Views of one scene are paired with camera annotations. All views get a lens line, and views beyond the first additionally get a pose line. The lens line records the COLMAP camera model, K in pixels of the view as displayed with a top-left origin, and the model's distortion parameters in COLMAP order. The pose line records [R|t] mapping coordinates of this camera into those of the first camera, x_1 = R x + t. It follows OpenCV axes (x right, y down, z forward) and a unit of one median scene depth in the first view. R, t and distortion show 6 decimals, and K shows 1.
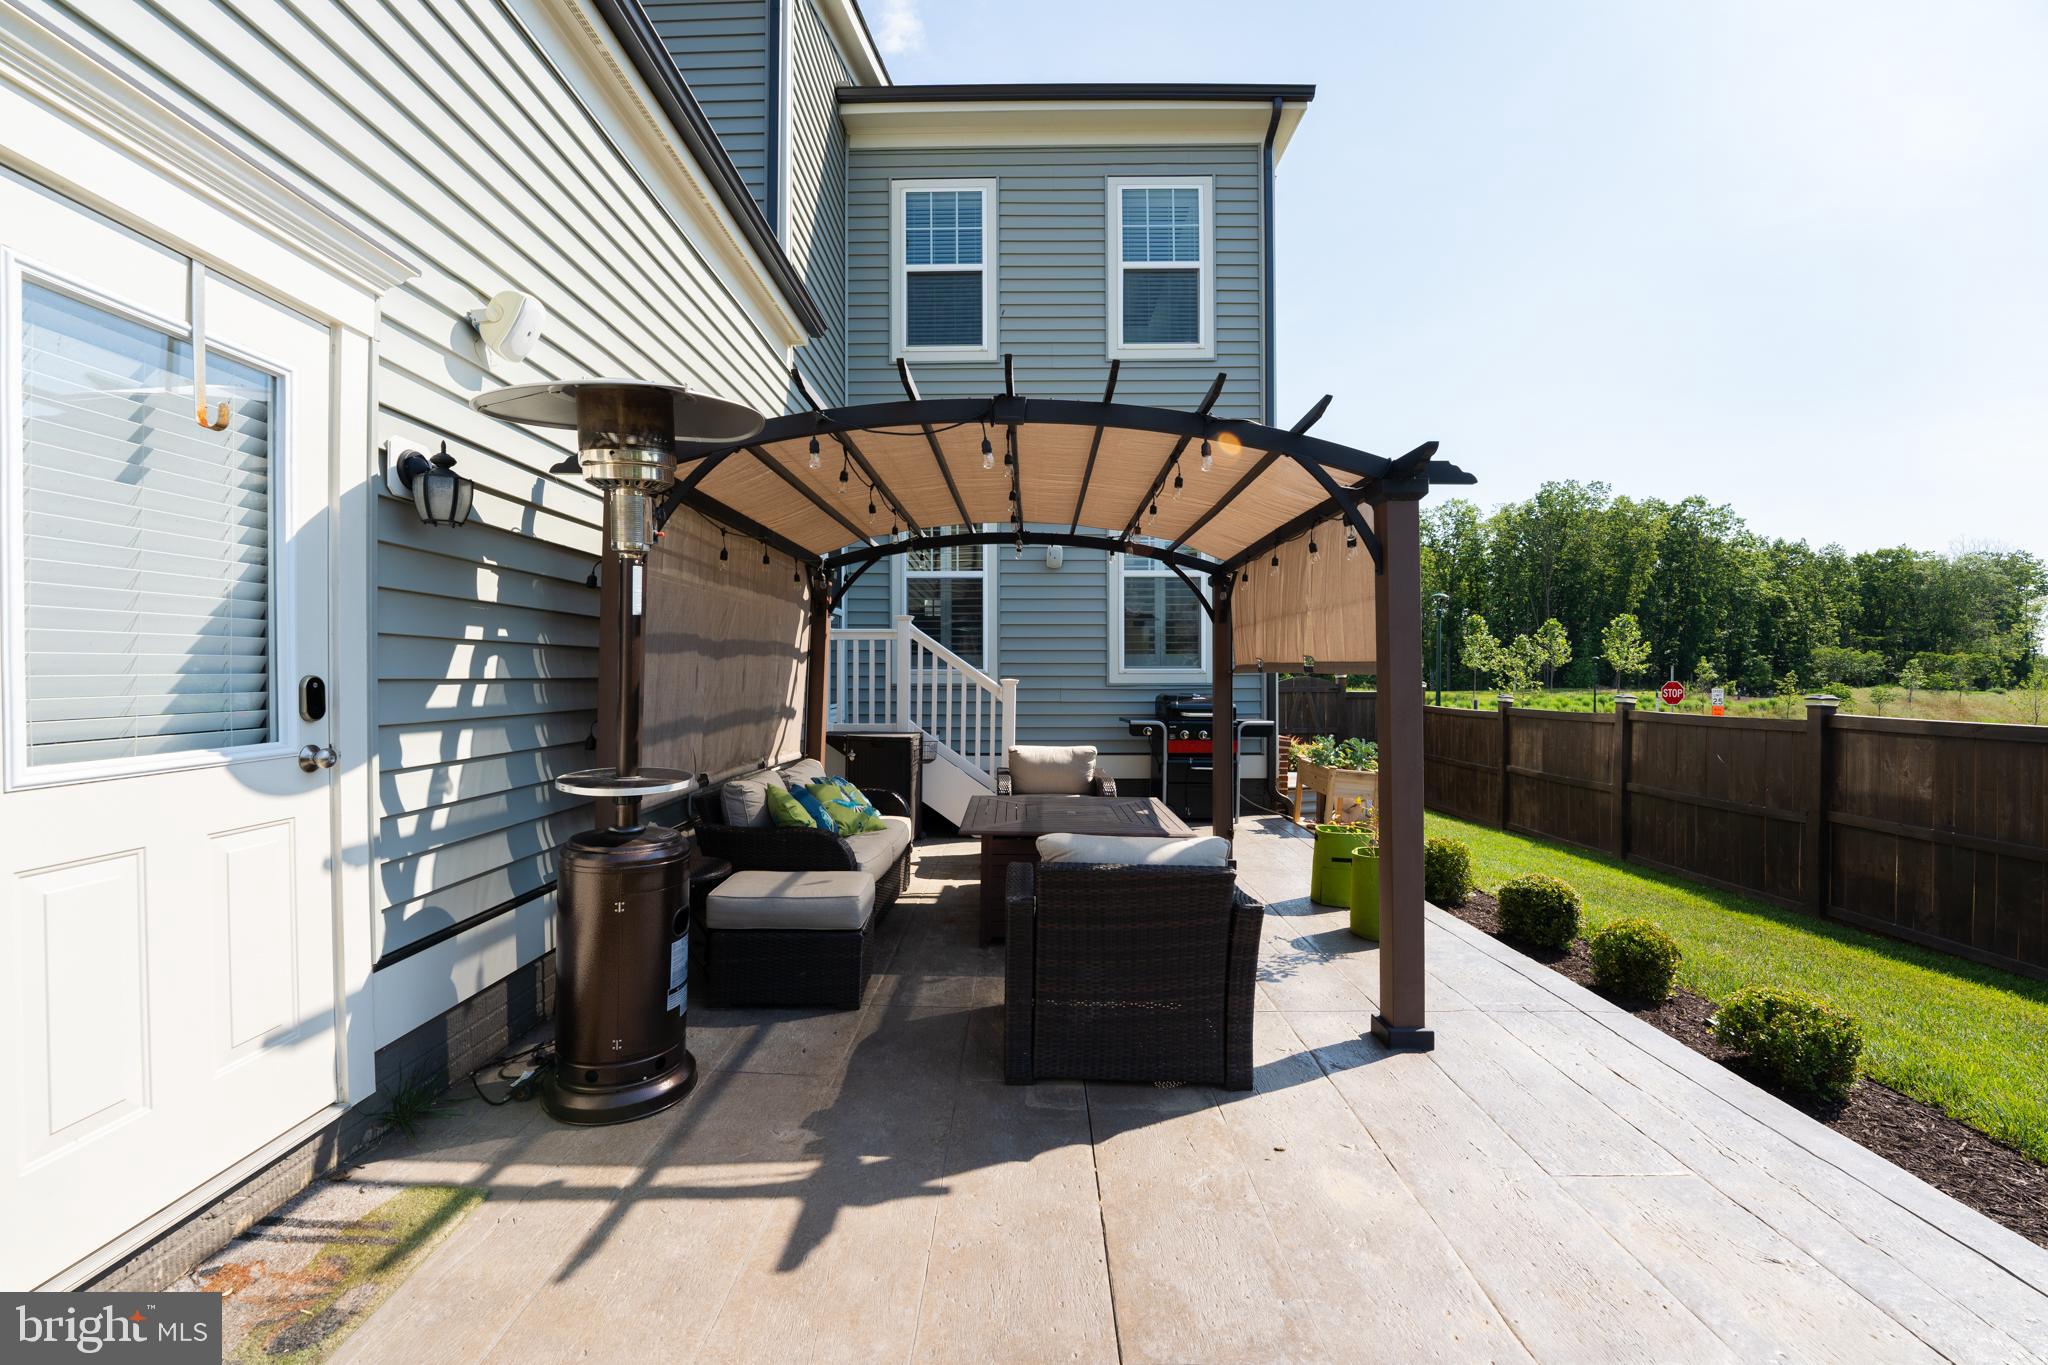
lens RADIAL K [[836.5, 0, 1022.3], [0, 836.5, 663.7], [0, 0, 1]] dist [-0.022270, -0.000209]
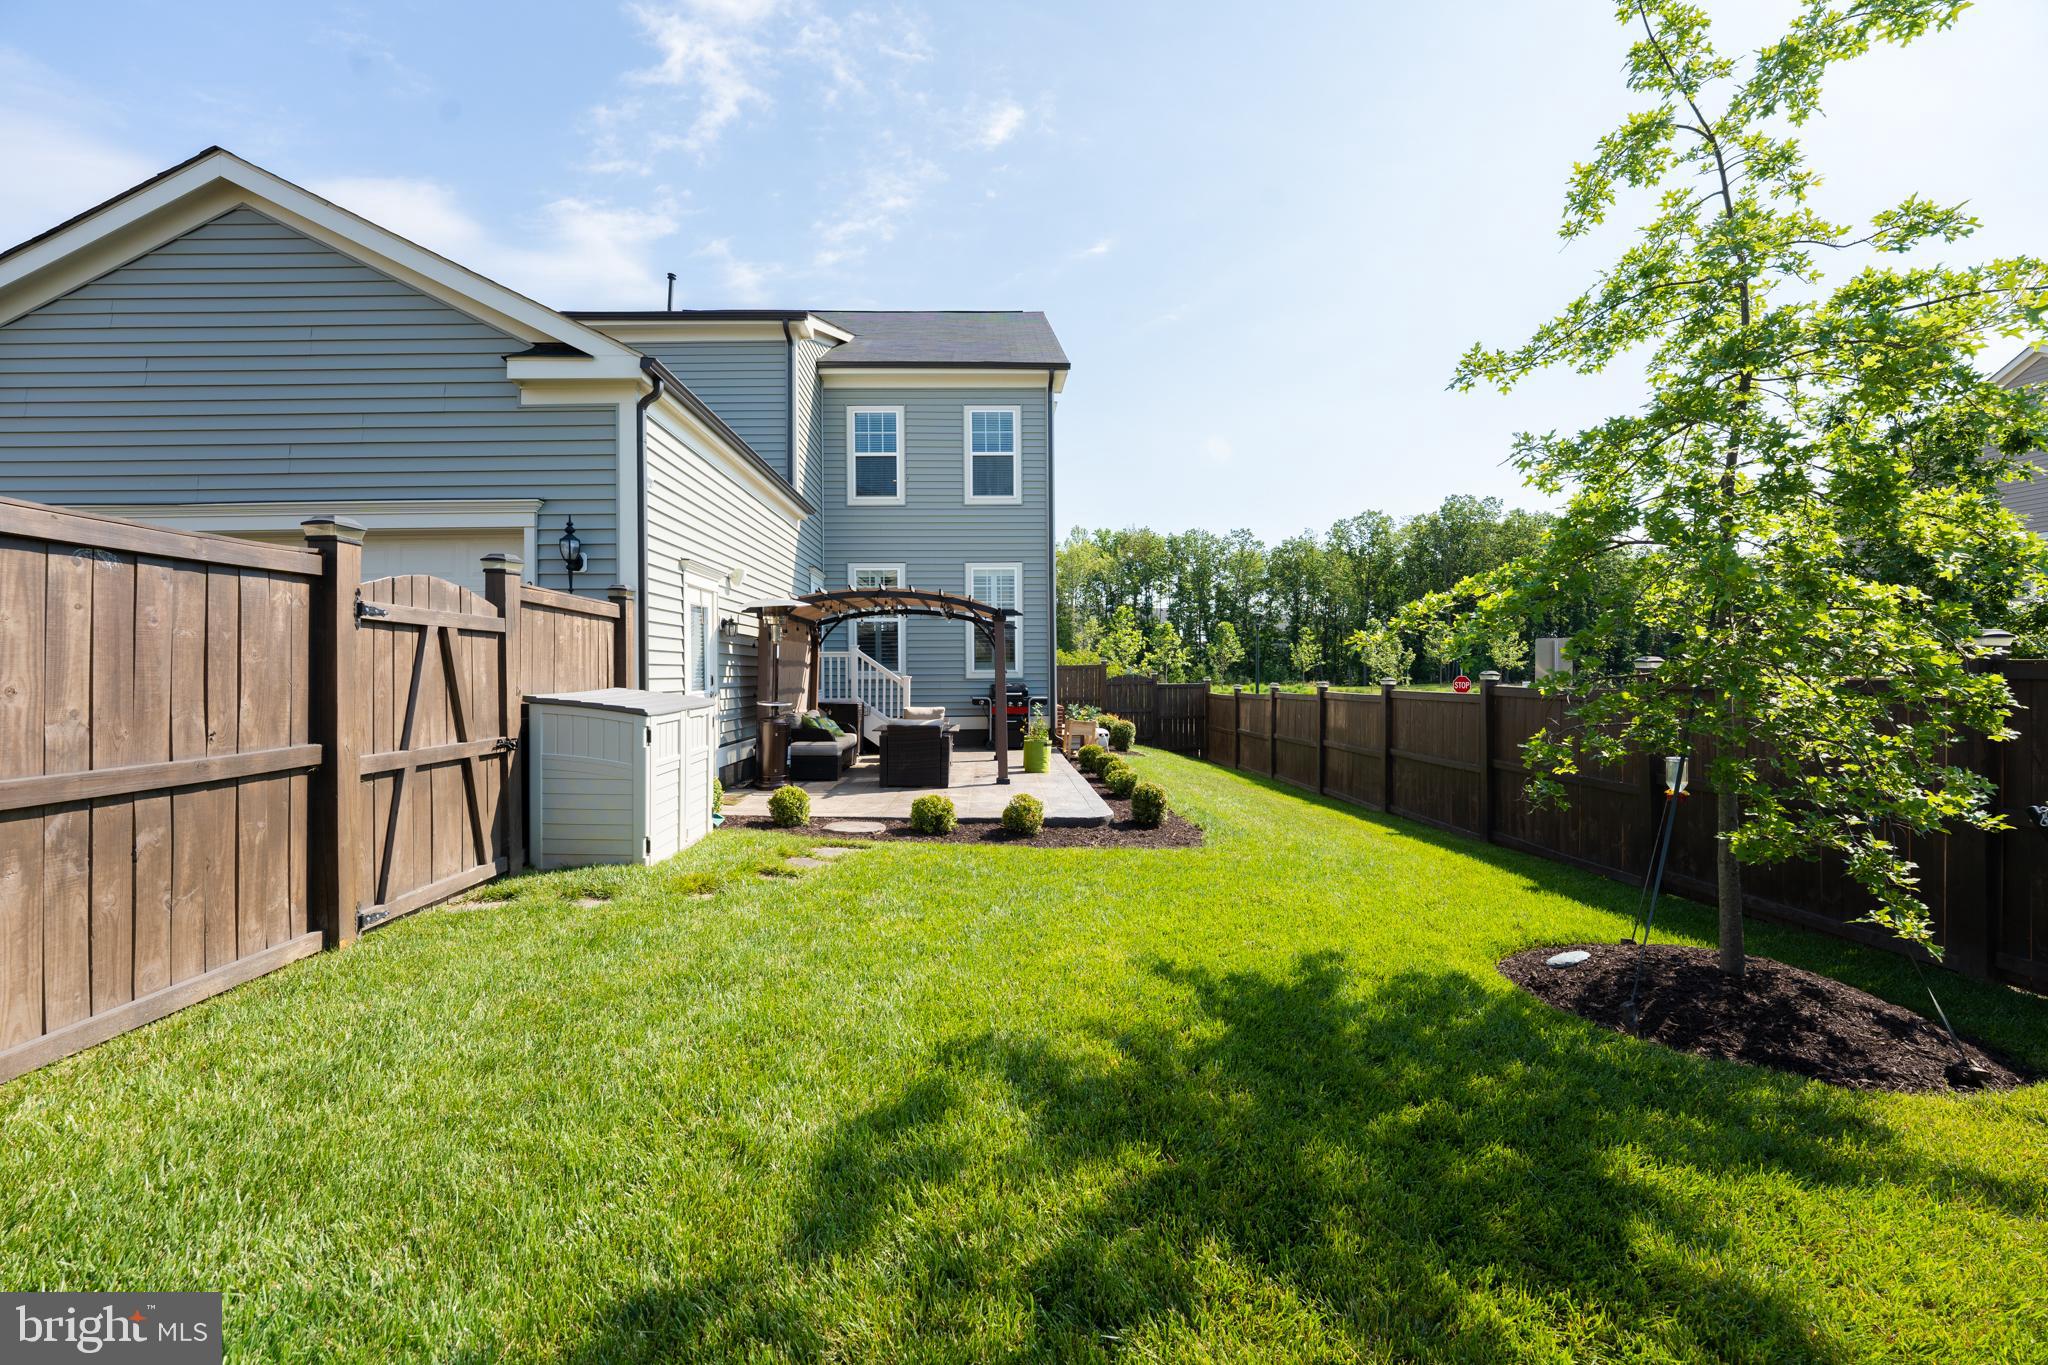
lens RADIAL K [[836.5, 0, 1026.3], [0, 836.5, 664.5], [0, 0, 1]] dist [-0.022270, -0.000209]
pose [[0.998738, -0.007527, 0.049659, 0.151973], [0.007469, 0.999971, 0.001352, -0.008929], [-0.049668, -0.000979, 0.998765, -0.915910]]
